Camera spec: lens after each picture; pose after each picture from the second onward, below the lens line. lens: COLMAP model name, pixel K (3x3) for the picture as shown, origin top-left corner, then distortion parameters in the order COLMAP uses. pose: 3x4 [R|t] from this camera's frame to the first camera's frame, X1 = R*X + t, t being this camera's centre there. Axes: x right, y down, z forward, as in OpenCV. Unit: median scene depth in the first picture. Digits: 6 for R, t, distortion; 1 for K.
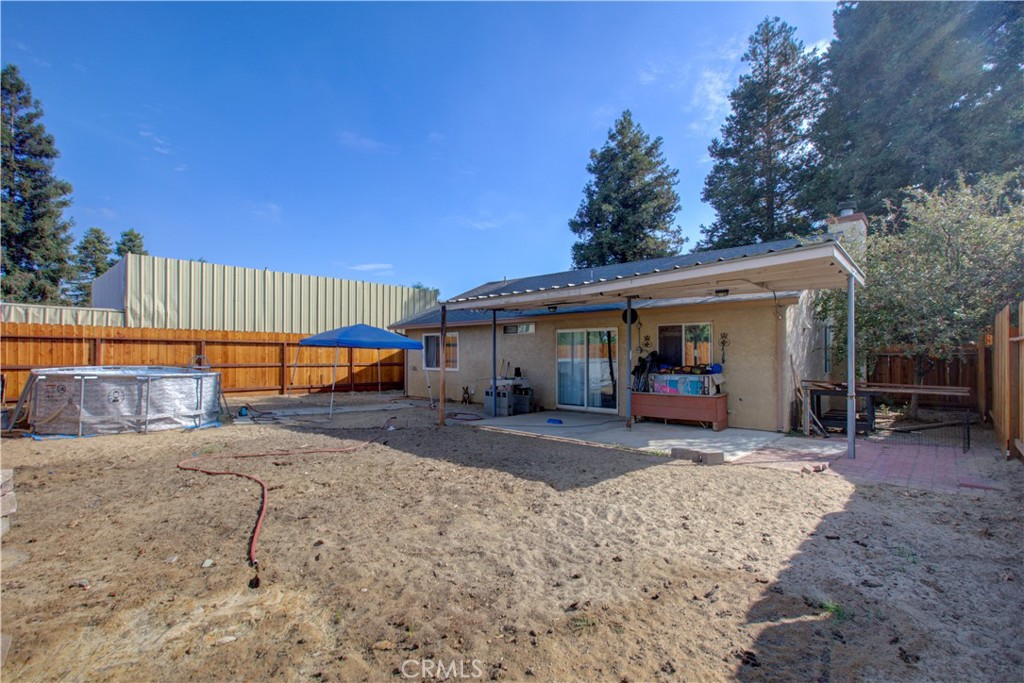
lens RADIAL K [[464.5, 0, 512.0], [0, 464.5, 341.5], [0, 0, 1]] dist [-0.001942, 0.000114]
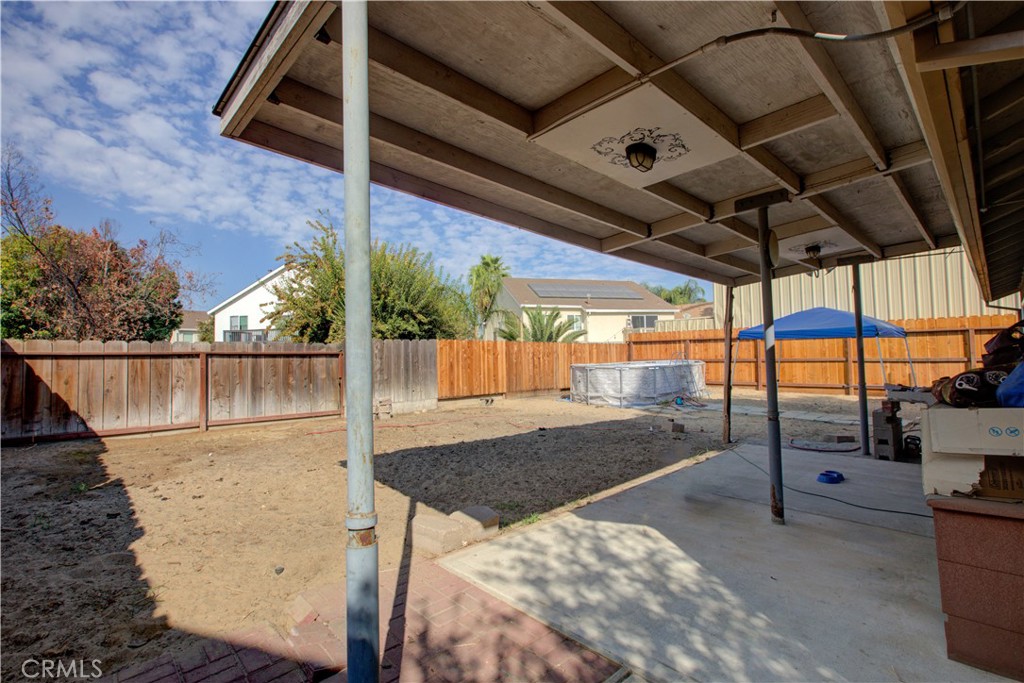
lens RADIAL K [[464.5, 0, 512.0], [0, 464.5, 341.5], [0, 0, 1]] dist [-0.001942, 0.000114]
pose [[-0.061996, -0.033048, -0.997529, 0.494593], [0.050800, 0.998052, -0.036222, 0.021468], [0.996783, -0.052920, -0.060196, 0.556924]]
